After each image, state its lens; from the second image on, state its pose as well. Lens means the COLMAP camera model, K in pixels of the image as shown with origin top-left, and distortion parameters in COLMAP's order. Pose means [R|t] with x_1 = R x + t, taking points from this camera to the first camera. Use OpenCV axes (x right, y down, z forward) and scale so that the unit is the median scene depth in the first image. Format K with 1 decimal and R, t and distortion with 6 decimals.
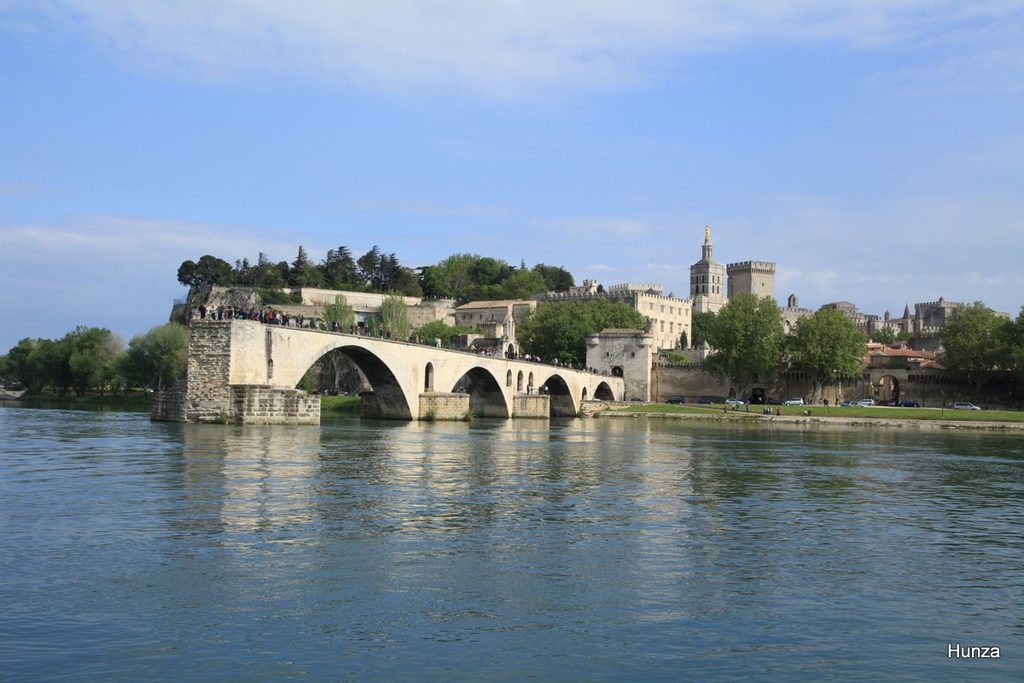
lens RADIAL K [[1139.8, 0, 502.9], [0, 1139.8, 334.1], [0, 0, 1]] dist [0.059363, 0.000000]
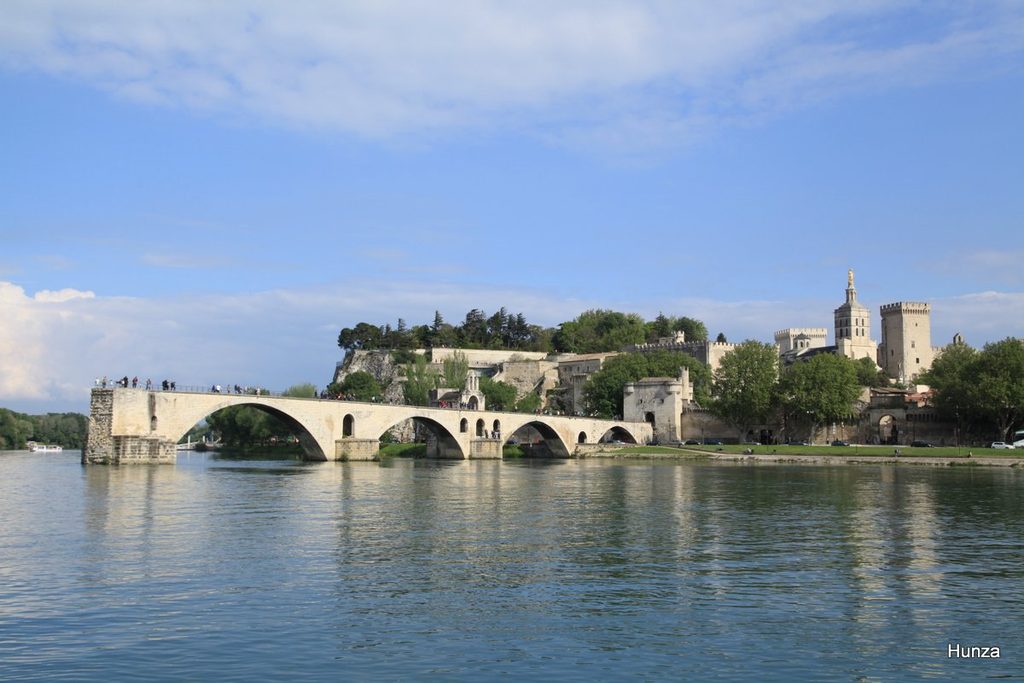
lens RADIAL K [[1139.8, 0, 513.9], [0, 1139.8, 342.8], [0, 0, 1]] dist [0.059363, 0.000000]
pose [[0.965759, -0.038762, -0.256531, 0.275242], [0.029891, 0.998816, -0.038394, 0.000074], [0.257715, 0.029411, 0.965773, -0.099911]]
